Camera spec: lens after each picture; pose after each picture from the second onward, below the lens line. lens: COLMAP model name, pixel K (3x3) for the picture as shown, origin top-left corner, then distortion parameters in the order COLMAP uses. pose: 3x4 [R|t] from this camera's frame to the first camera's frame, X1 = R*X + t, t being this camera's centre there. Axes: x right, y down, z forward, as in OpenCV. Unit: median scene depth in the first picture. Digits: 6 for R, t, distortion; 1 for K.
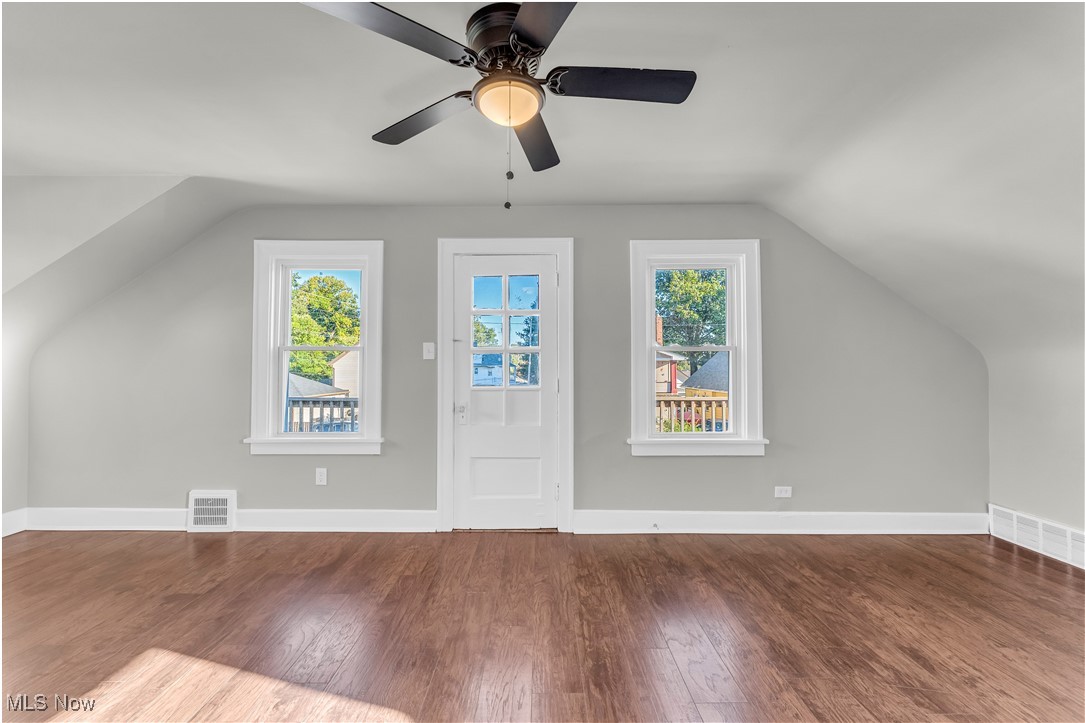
lens RADIAL K [[432.4, 0, 540.4], [0, 432.4, 362.8], [0, 0, 1]] dist [-0.001003, -0.000083]
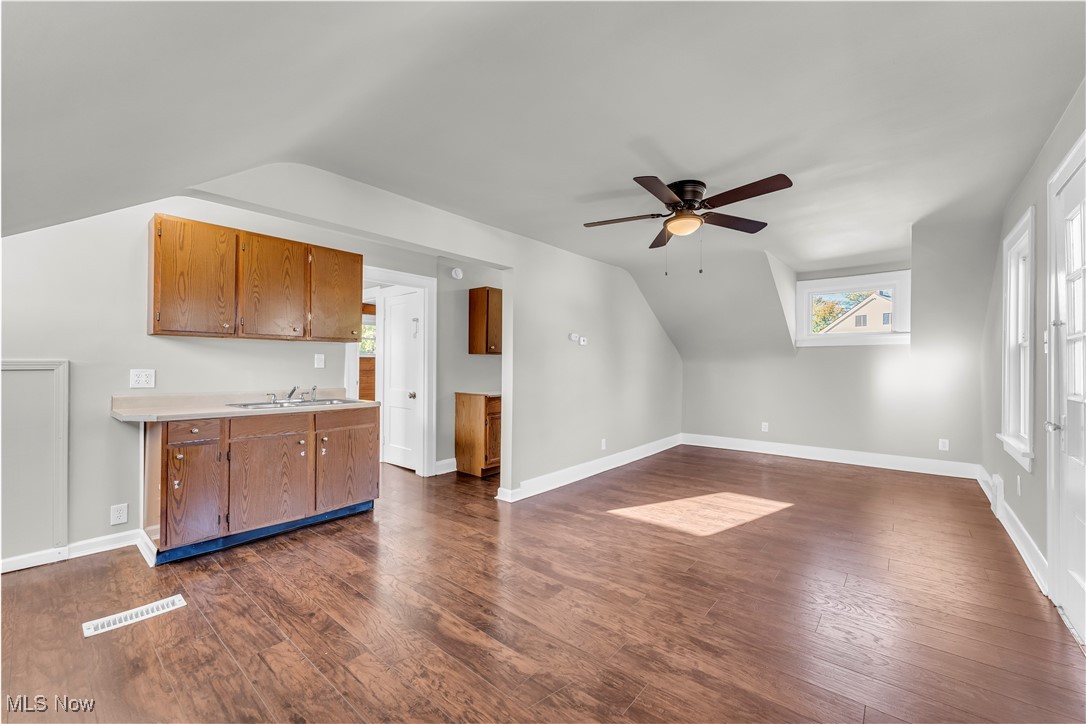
lens RADIAL K [[432.8, 0, 539.4], [0, 432.8, 361.3], [0, 0, 1]] dist [-0.001003, -0.000083]
pose [[-0.652038, -0.011212, -0.758103, 0.849836], [0.009959, 0.999678, -0.023350, 0.013994], [0.758121, -0.022775, -0.651716, 0.843285]]
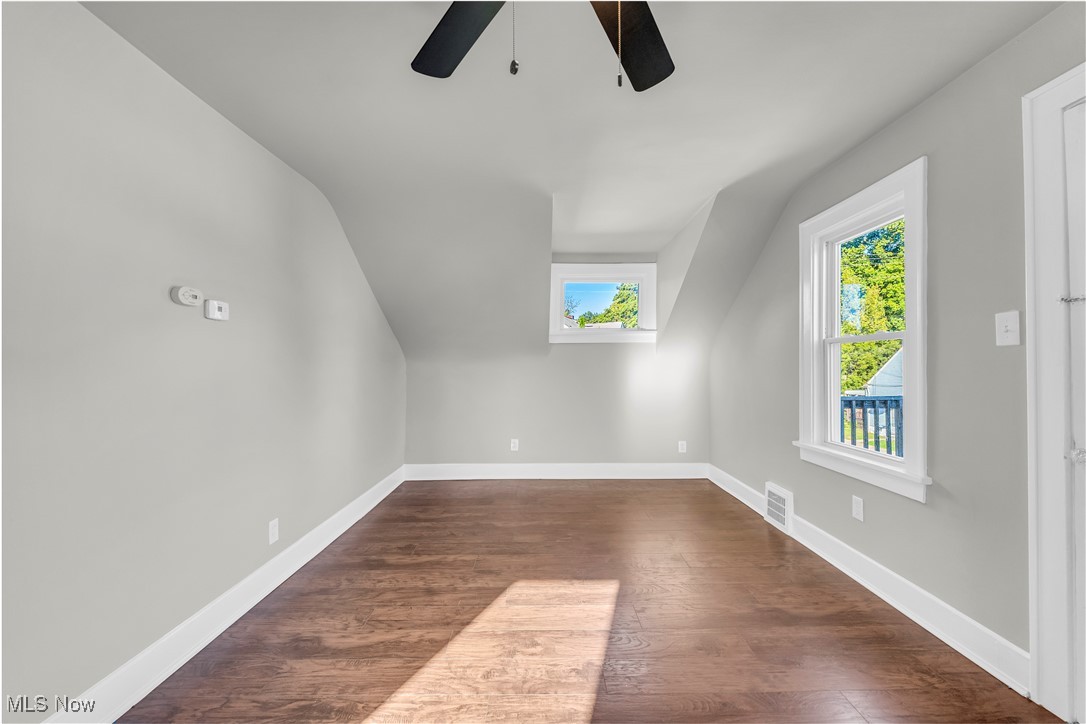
lens RADIAL K [[432.8, 0, 543.5], [0, 432.8, 362.4], [0, 0, 1]] dist [-0.001003, -0.000083]
pose [[-0.002709, -0.012944, -0.999913, 0.255307], [0.022764, 0.999656, -0.013003, 0.006302], [0.999737, -0.022798, -0.002414, 0.464608]]
